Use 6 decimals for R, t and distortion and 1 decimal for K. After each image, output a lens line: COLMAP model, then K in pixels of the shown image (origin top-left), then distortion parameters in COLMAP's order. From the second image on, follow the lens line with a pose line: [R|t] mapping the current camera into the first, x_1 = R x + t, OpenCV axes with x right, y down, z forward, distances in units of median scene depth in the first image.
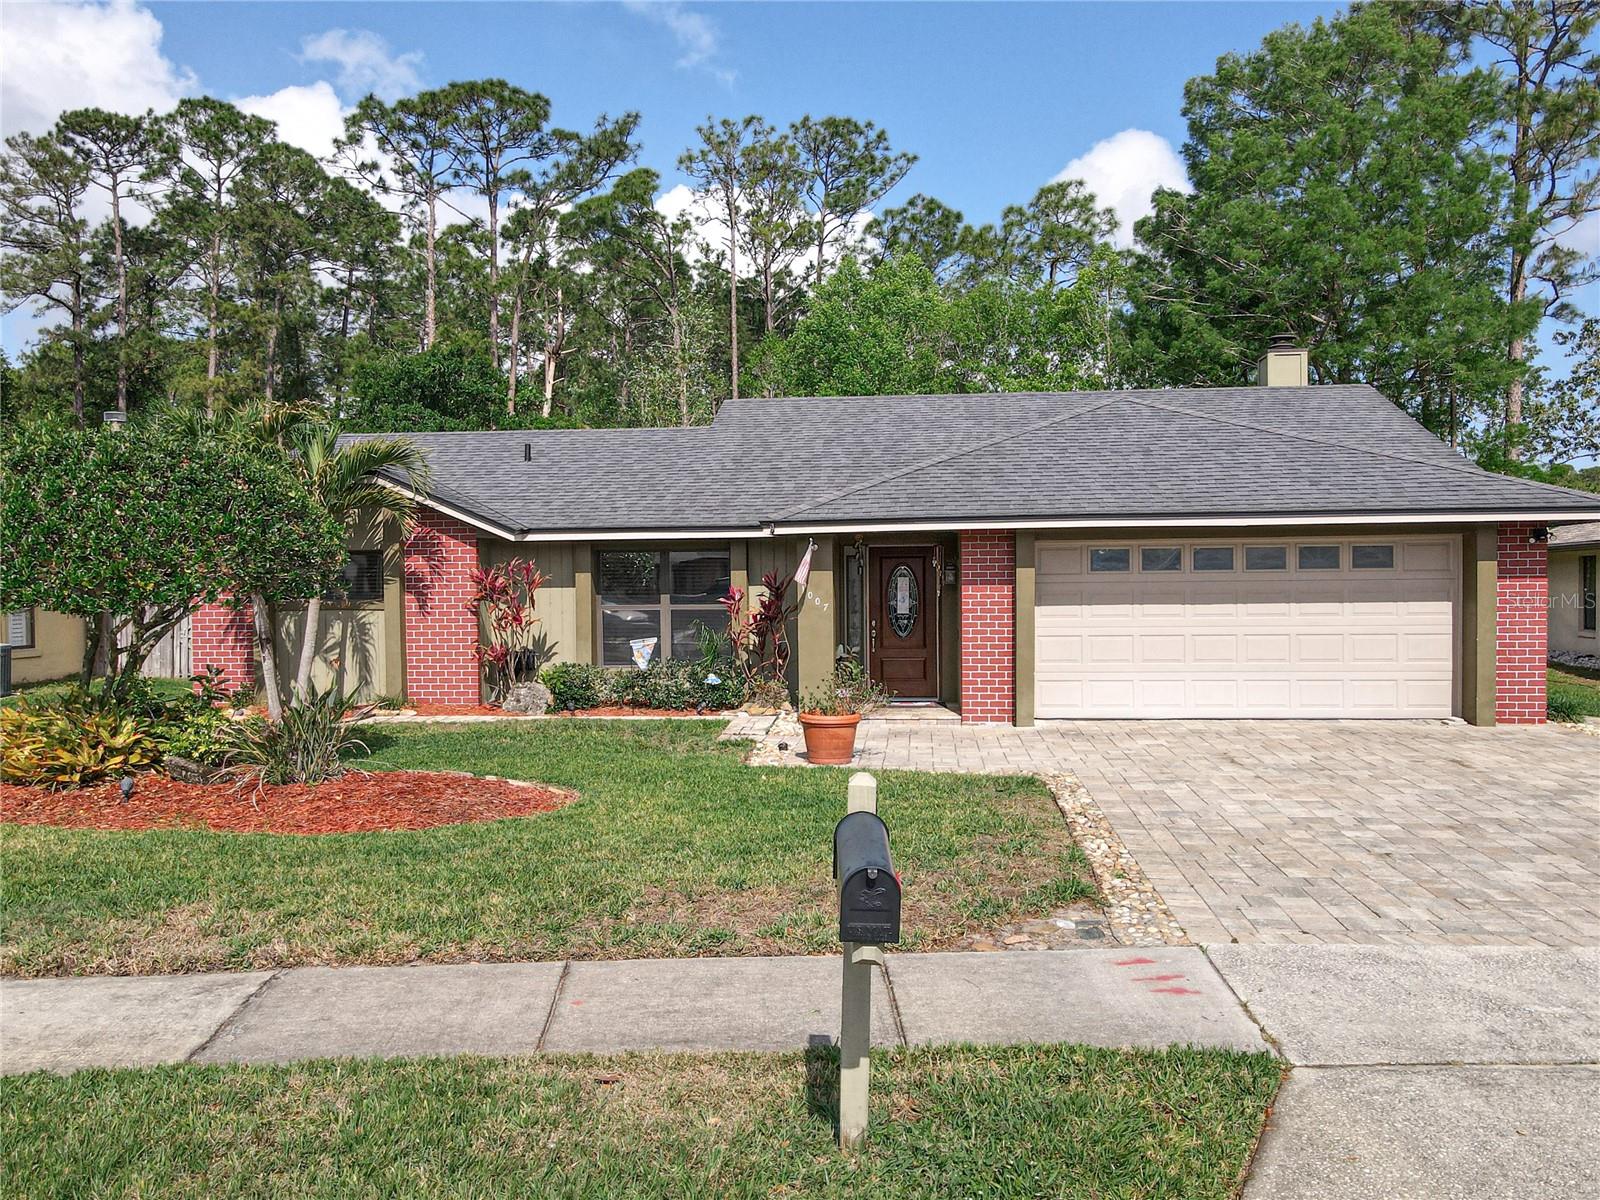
lens RADIAL K [[1229.0, 0, 794.8], [0, 1229.0, 589.4], [0, 0, 1]] dist [0.003302, 0.047072]
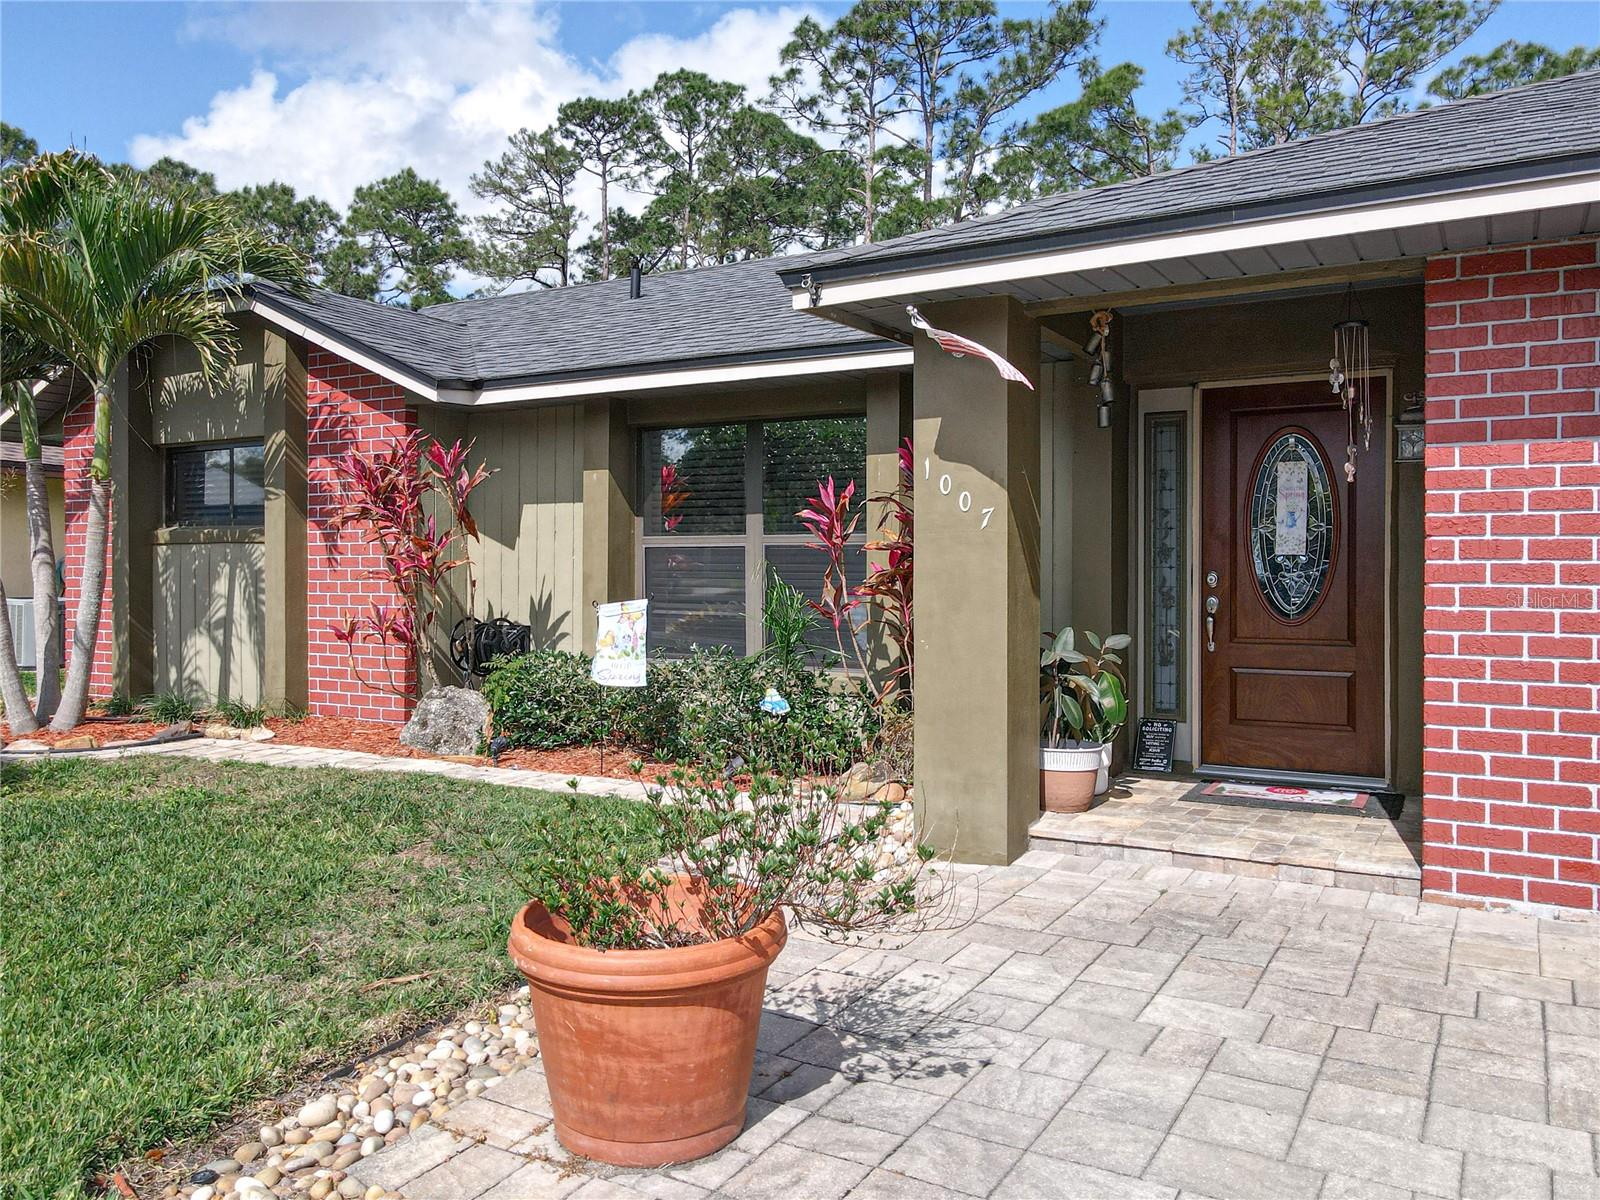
lens RADIAL K [[1229.0, 0, 804.1], [0, 1229.0, 575.2], [0, 0, 1]] dist [0.003302, 0.047072]
pose [[0.911614, 0.011750, -0.410879, 0.028721], [-0.013020, 0.999915, -0.000292, 0.007445], [0.410840, 0.005615, 0.911690, 0.155080]]
